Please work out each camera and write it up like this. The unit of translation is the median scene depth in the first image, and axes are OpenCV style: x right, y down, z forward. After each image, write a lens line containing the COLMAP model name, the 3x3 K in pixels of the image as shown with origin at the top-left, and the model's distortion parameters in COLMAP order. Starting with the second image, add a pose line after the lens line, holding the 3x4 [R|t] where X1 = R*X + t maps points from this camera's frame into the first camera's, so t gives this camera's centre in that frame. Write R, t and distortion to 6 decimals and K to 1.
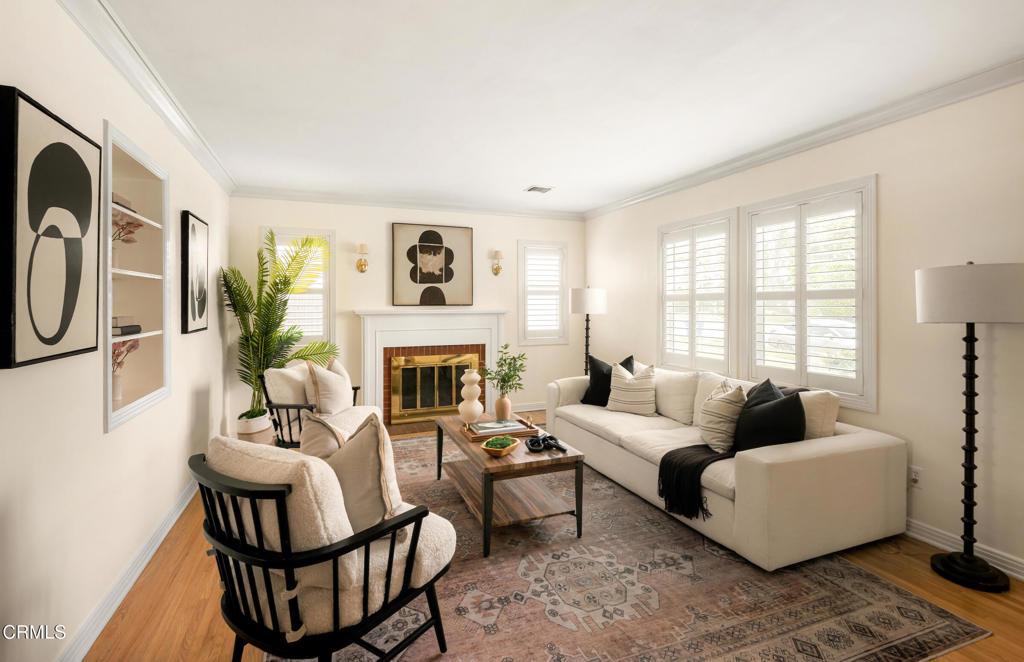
lens RADIAL K [[473.1, 0, 516.2], [0, 473.1, 300.9], [0, 0, 1]] dist [0.033661, -0.019967]
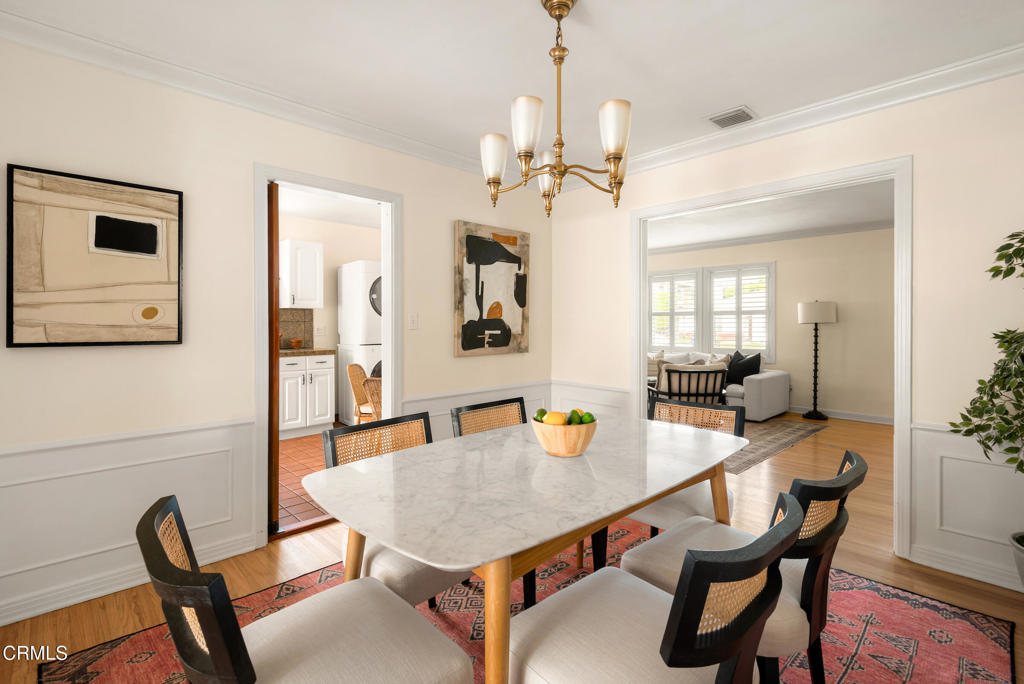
lens RADIAL K [[471.2, 0, 512.2], [0, 471.2, 324.9], [0, 0, 1]] dist [0.033471, -0.019404]
pose [[0.928430, -0.000844, 0.371508, -1.203971], [-0.003216, 0.999942, 0.010308, 0.025193], [-0.371495, -0.010765, 0.928373, -0.621256]]
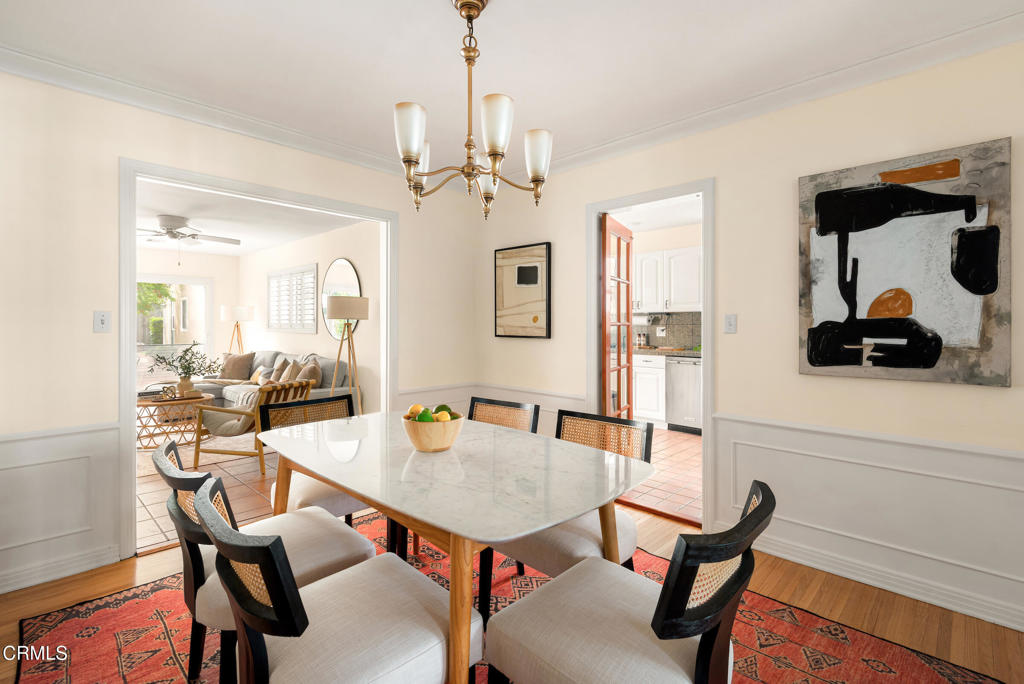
lens RADIAL K [[471.2, 0, 512.2], [0, 471.2, 324.9], [0, 0, 1]] dist [0.033471, -0.019404]
pose [[0.409885, 0.001223, -0.912136, -0.387965], [0.007327, 0.999962, 0.004633, 0.024479], [0.912108, -0.008582, 0.409861, -0.290580]]
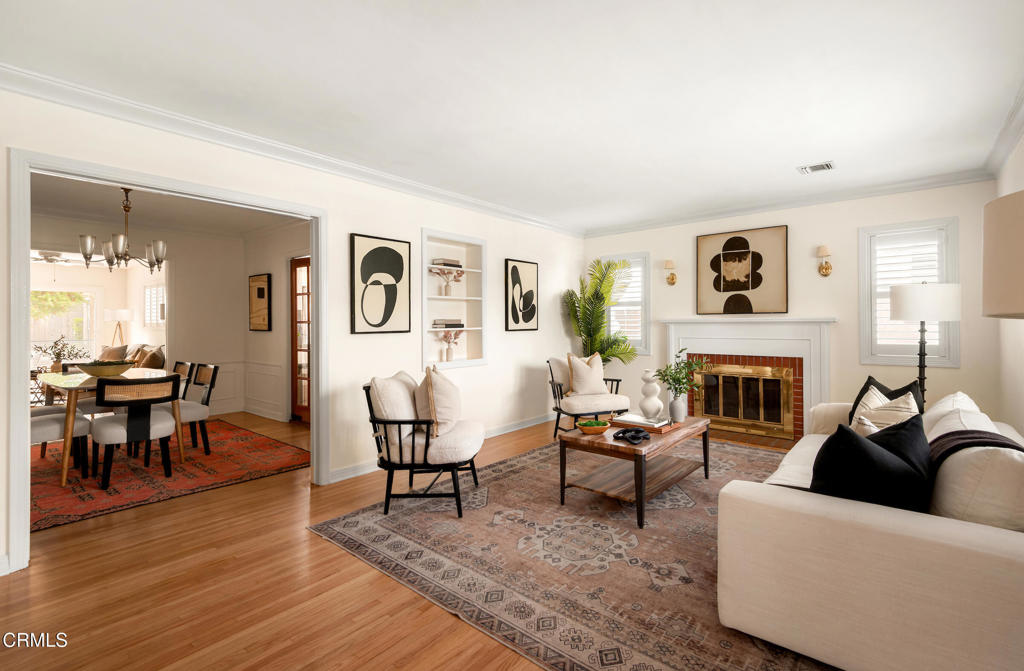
lens RADIAL K [[472.4, 0, 513.5], [0, 472.4, 319.6], [0, 0, 1]] dist [0.034742, -0.020028]
pose [[0.471842, -0.007738, -0.881649, 0.797523], [0.010854, 0.999937, -0.002968, 0.033250], [0.881616, -0.008169, 0.471896, 0.228194]]
